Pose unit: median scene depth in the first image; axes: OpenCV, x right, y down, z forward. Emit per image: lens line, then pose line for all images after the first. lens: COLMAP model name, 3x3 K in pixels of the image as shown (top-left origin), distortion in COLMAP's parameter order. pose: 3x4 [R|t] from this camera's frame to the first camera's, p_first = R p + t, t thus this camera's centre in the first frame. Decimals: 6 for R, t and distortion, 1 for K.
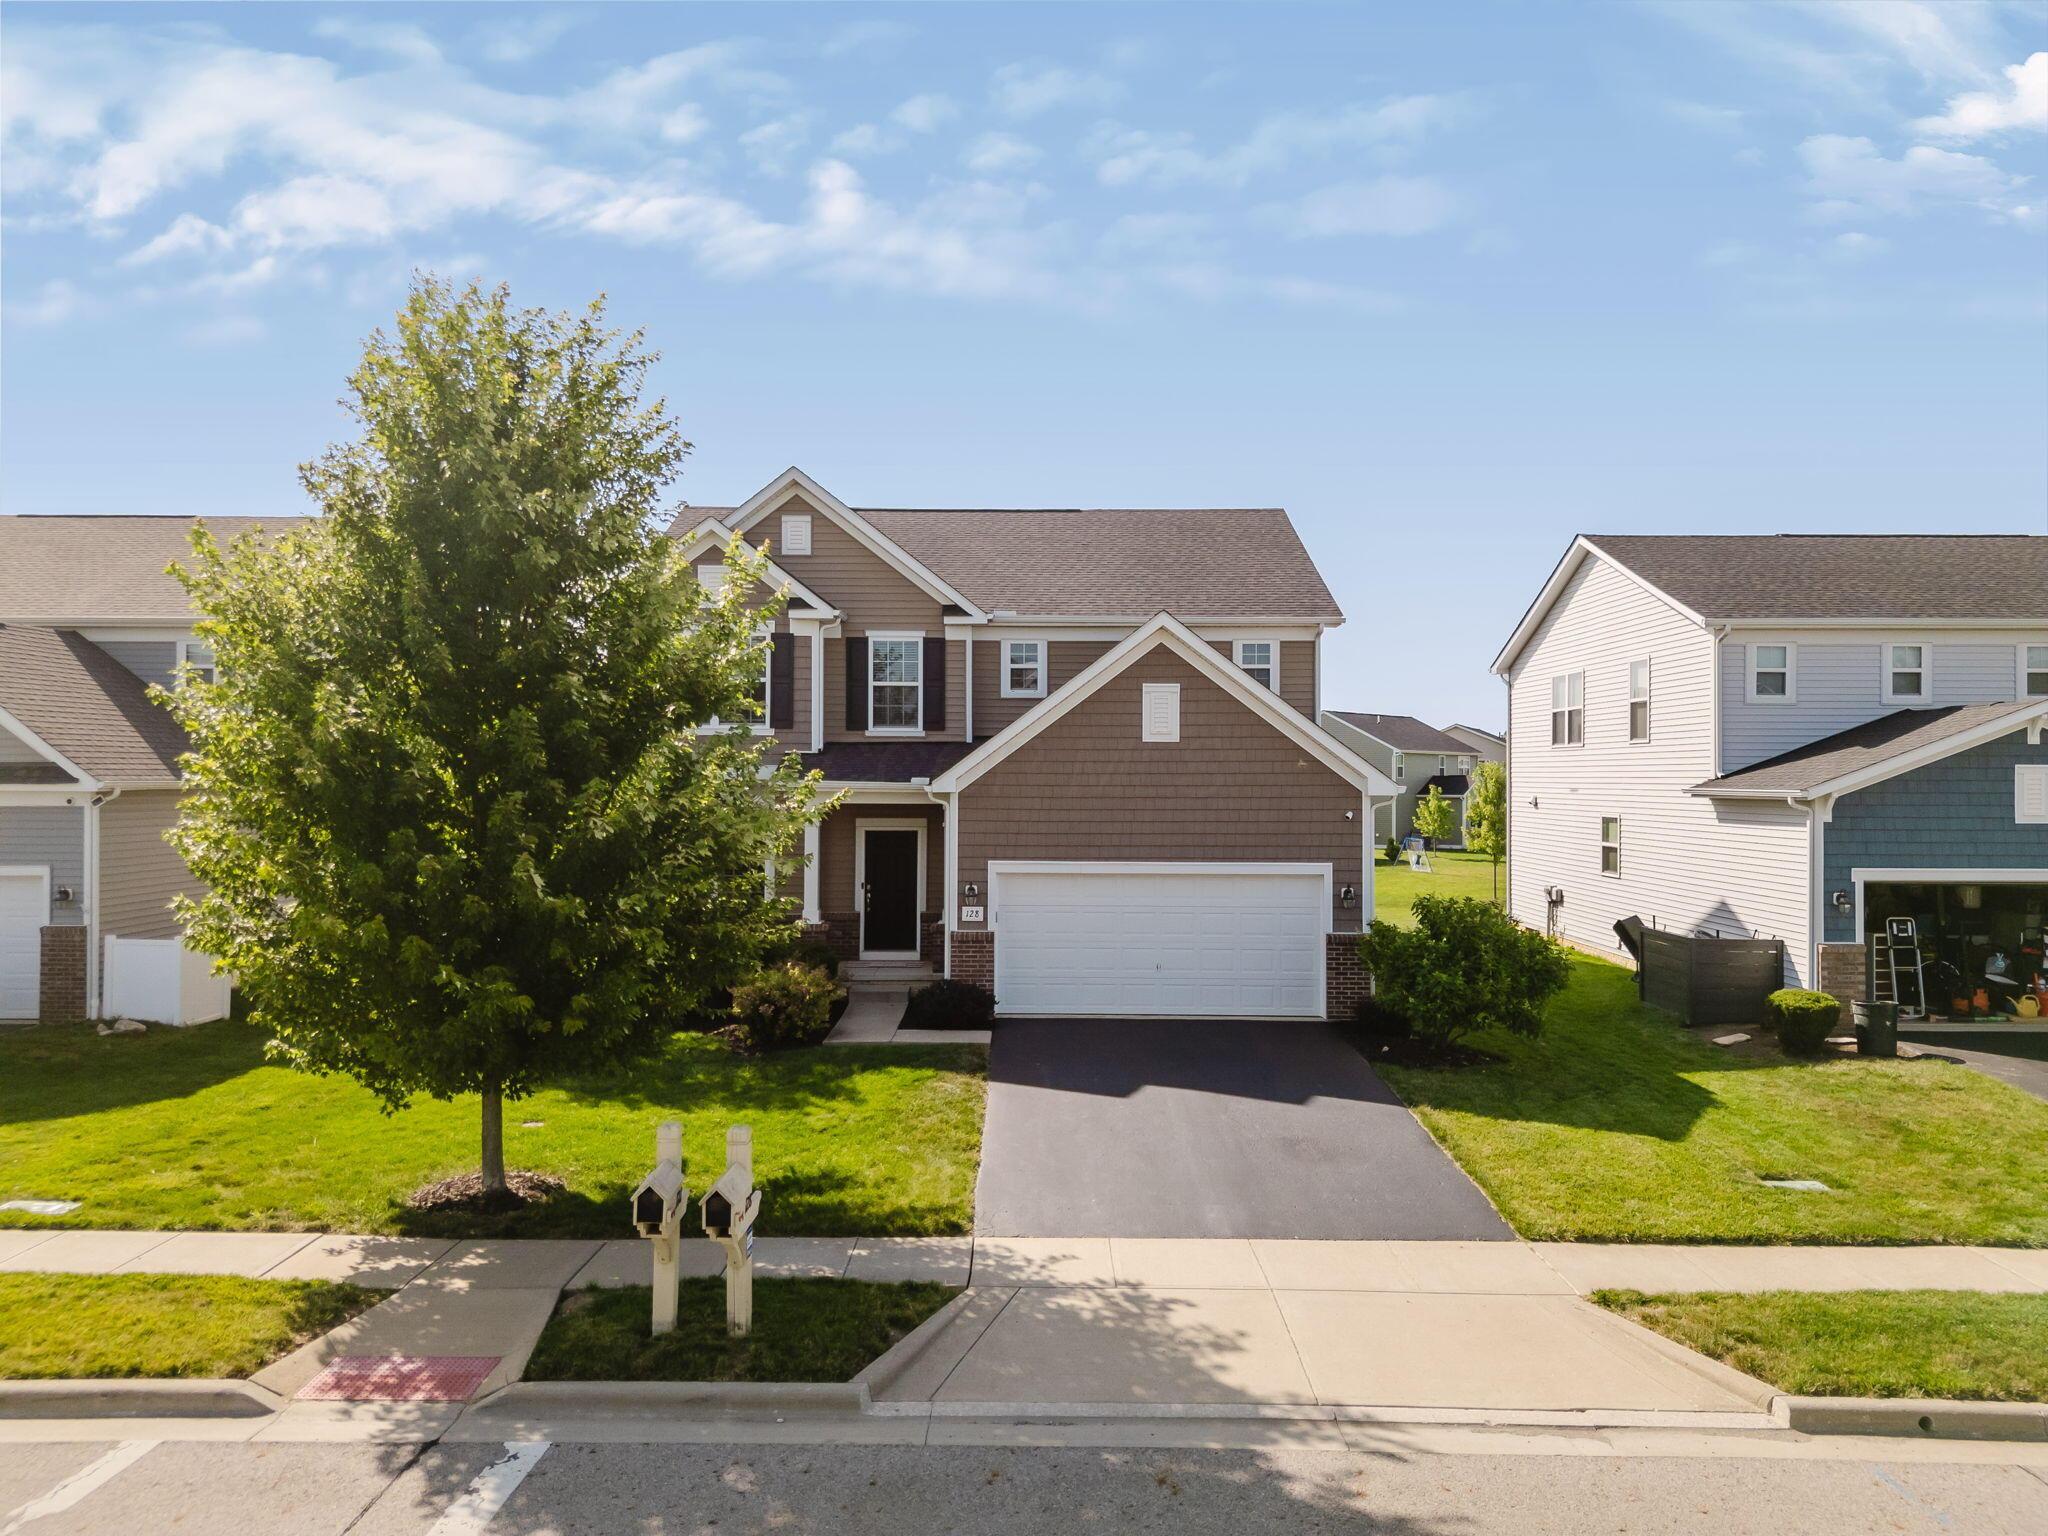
lens RADIAL K [[1431.1, 0, 1025.3], [0, 1431.1, 764.6], [0, 0, 1]] dist [0.084201, -0.090770]
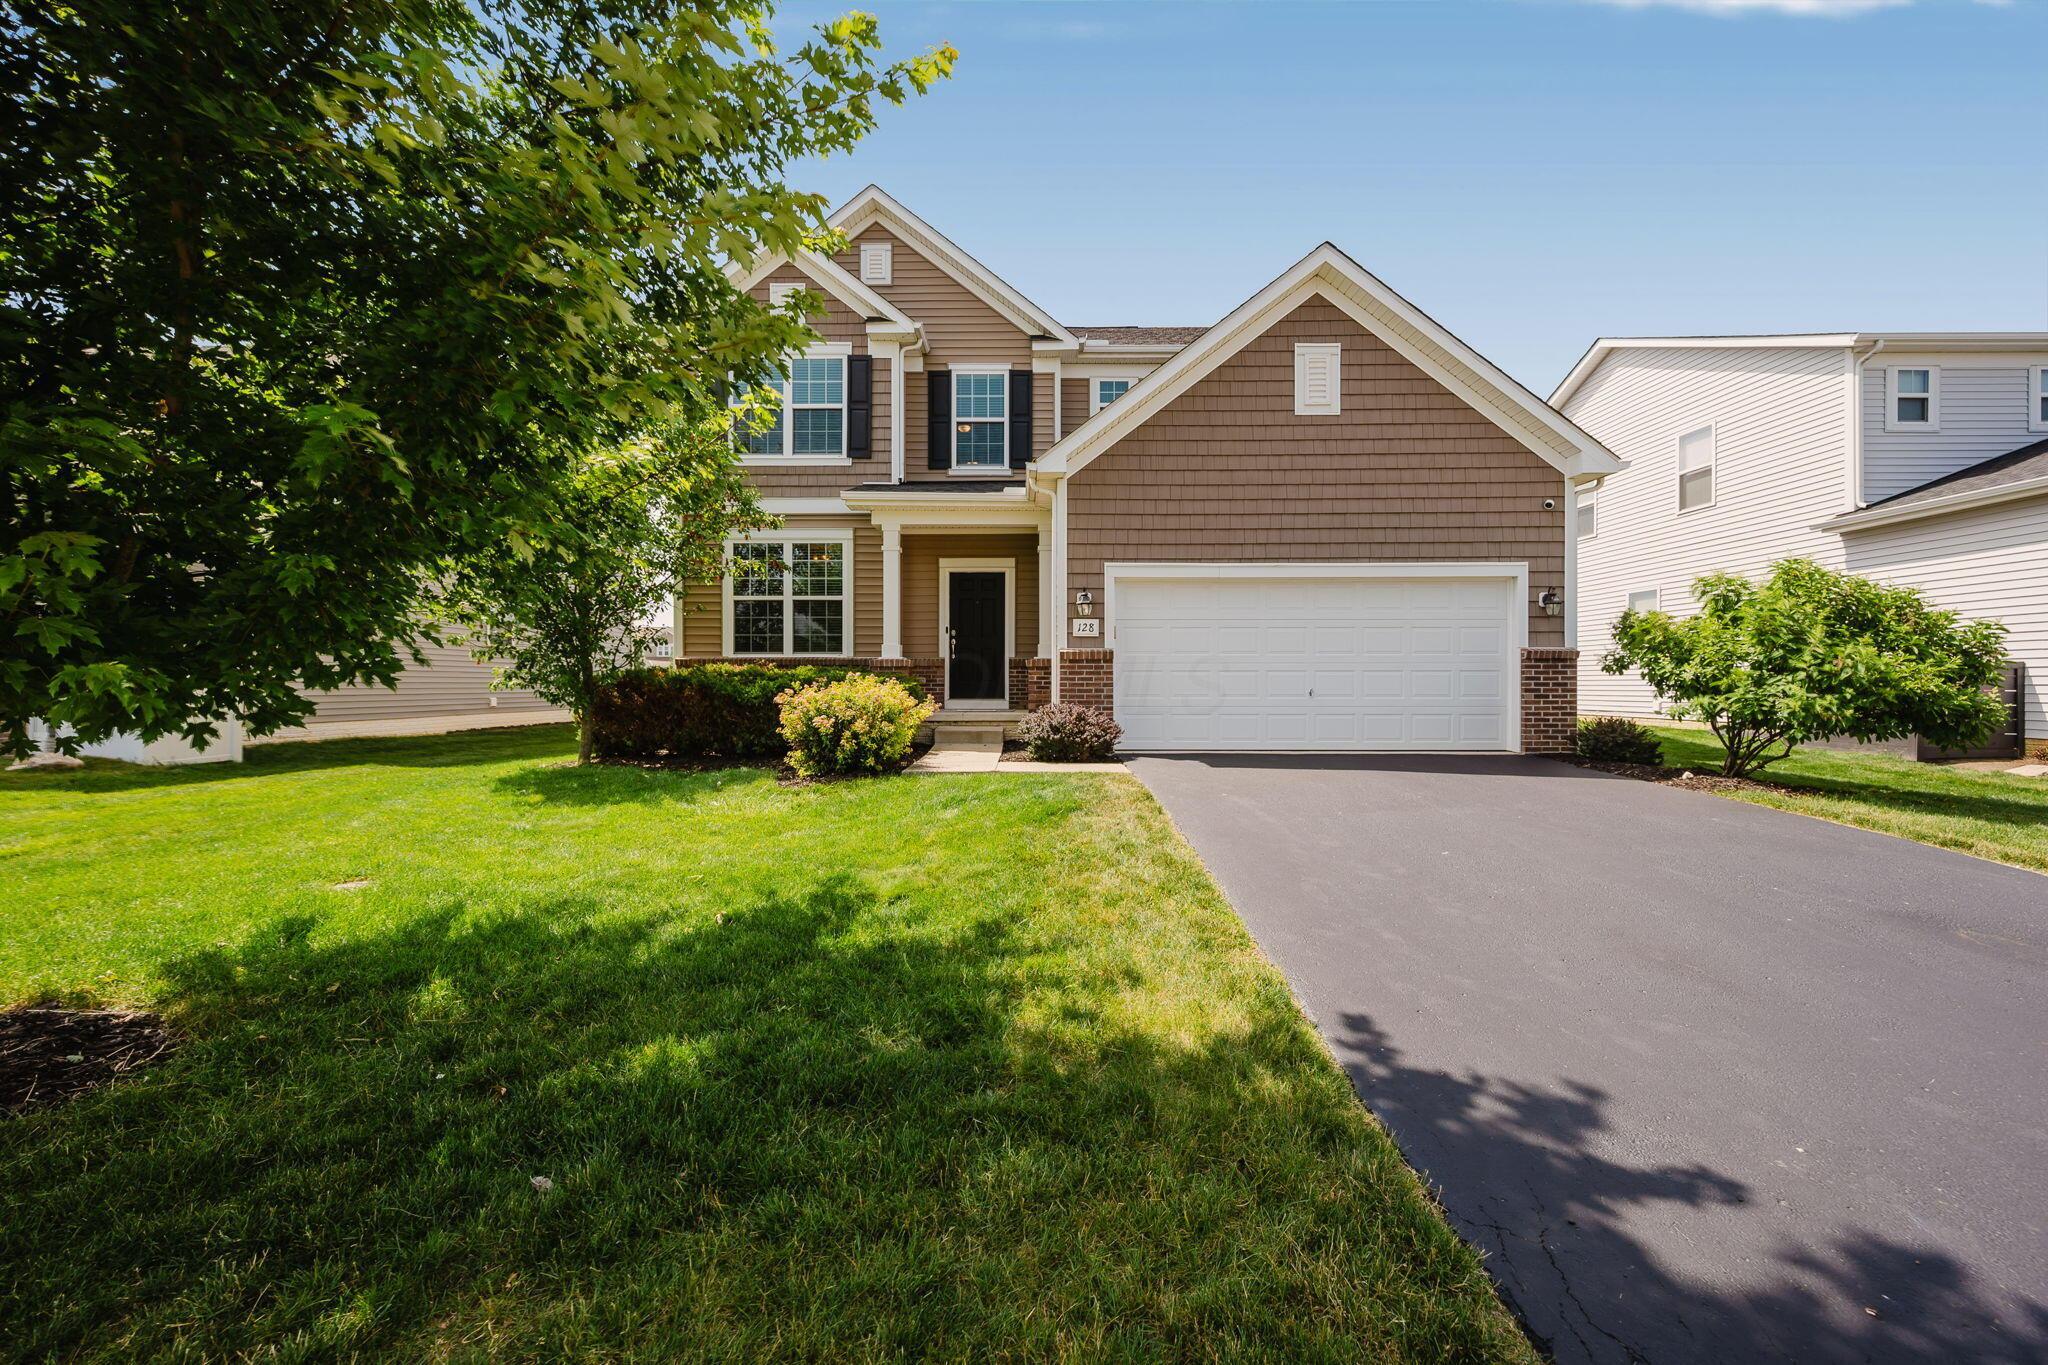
lens RADIAL K [[806.8, 0, 1021.6], [0, 806.8, 686.7], [0, 0, 1]] dist [-0.001197, -0.000018]
pose [[0.999982, -0.003522, -0.004916, -0.071348], [0.003568, 0.999951, 0.009245, 0.133266], [0.004883, -0.009262, 0.999945, 0.540489]]
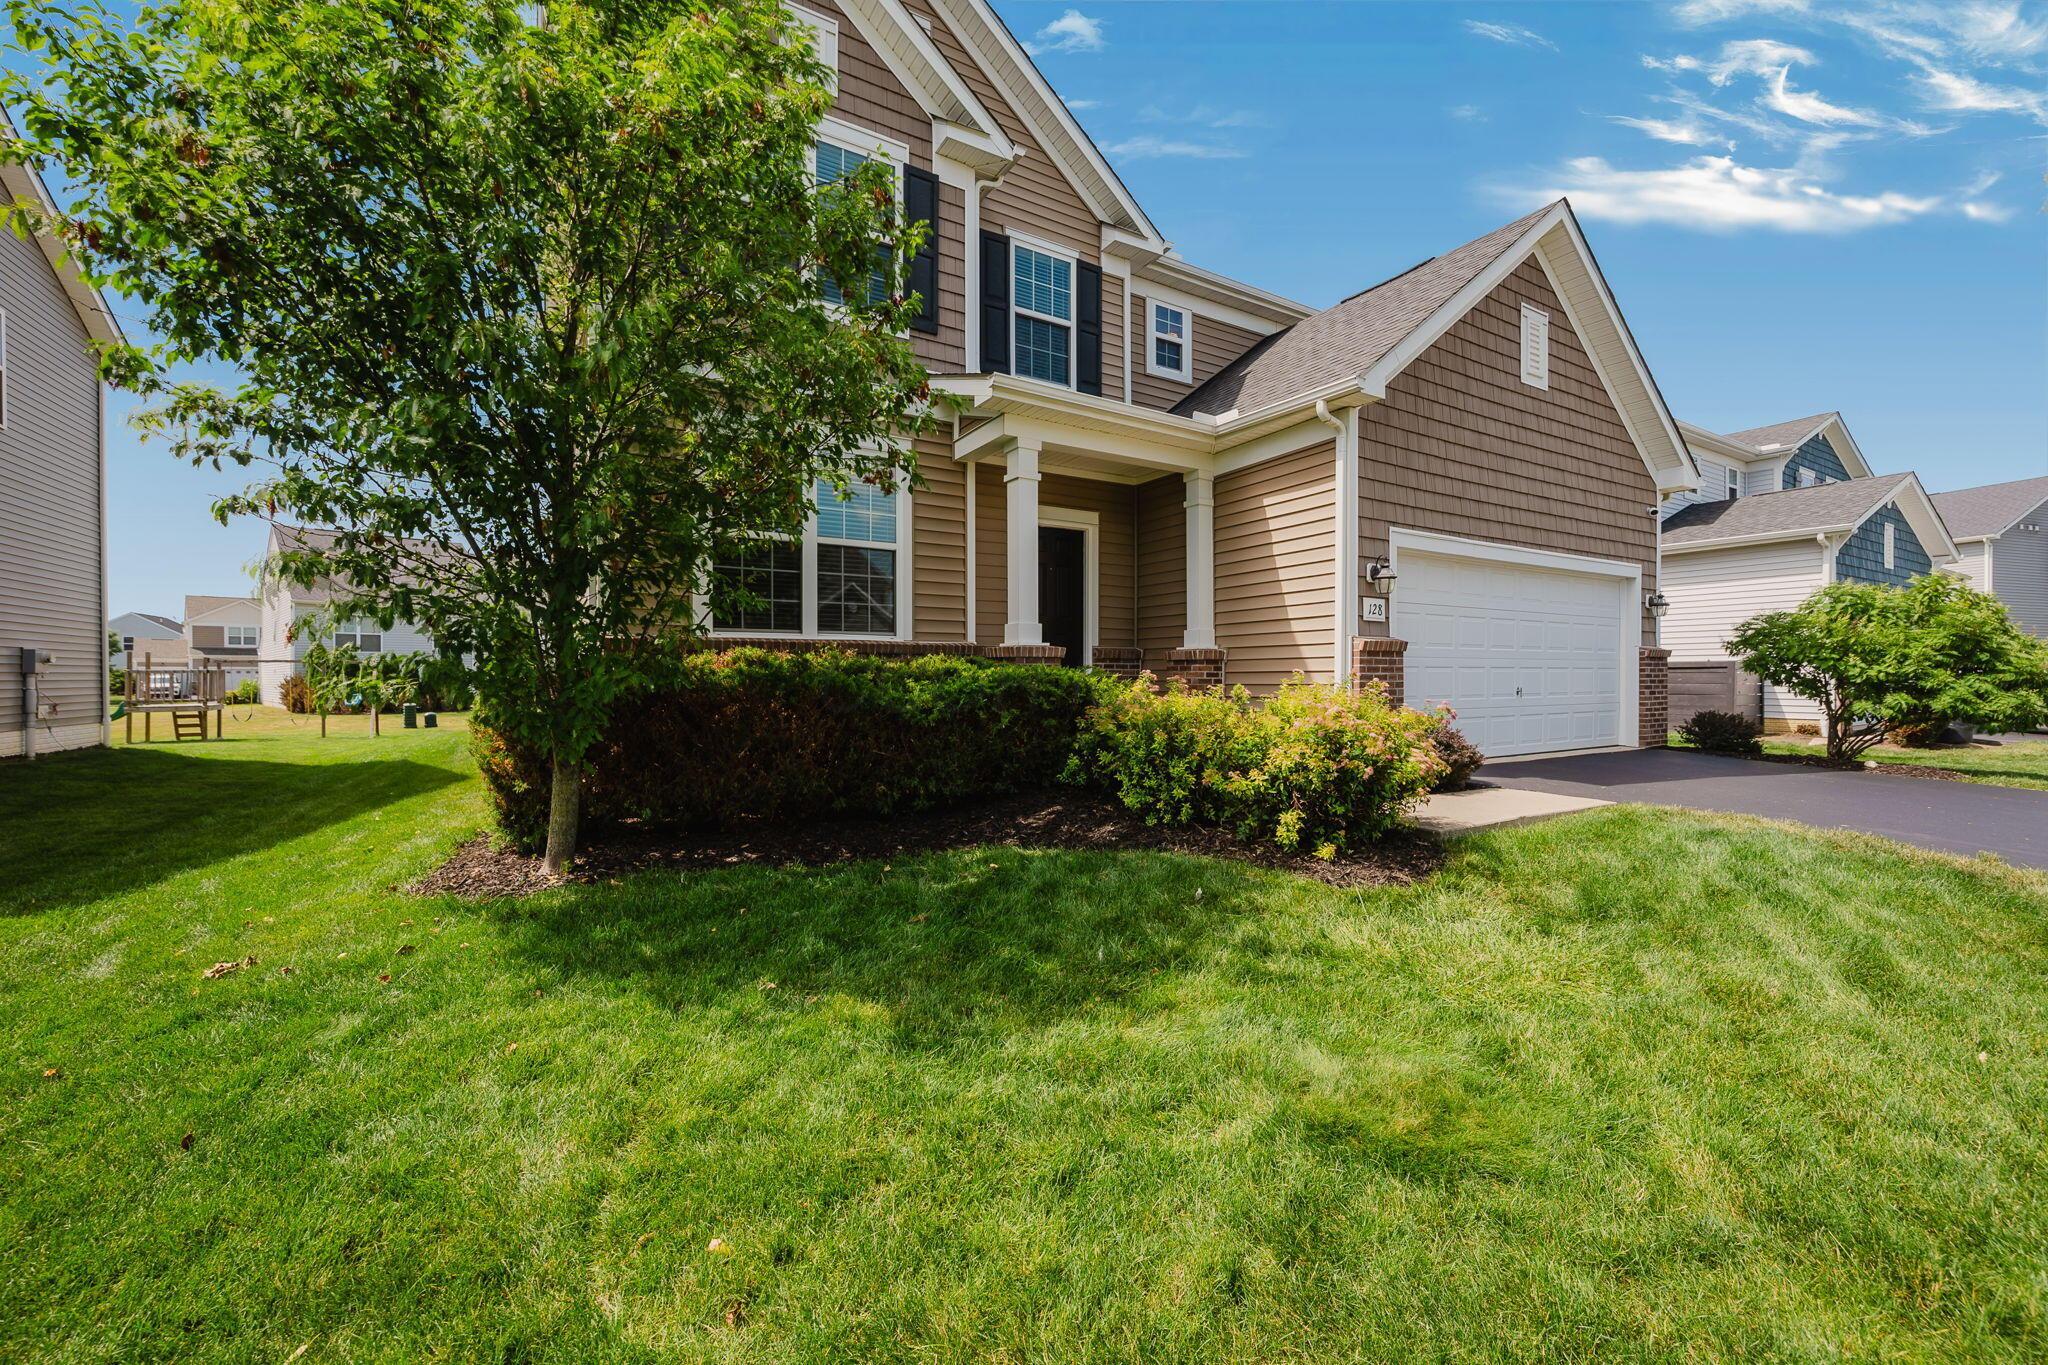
lens RADIAL K [[806.8, 0, 1021.6], [0, 806.8, 686.7], [0, 0, 1]] dist [-0.001197, -0.000018]
pose [[0.853776, -0.011293, 0.520519, -0.350327], [0.000566, 0.999784, 0.020763, 0.130215], [-0.520641, -0.017432, 0.853598, 0.780031]]
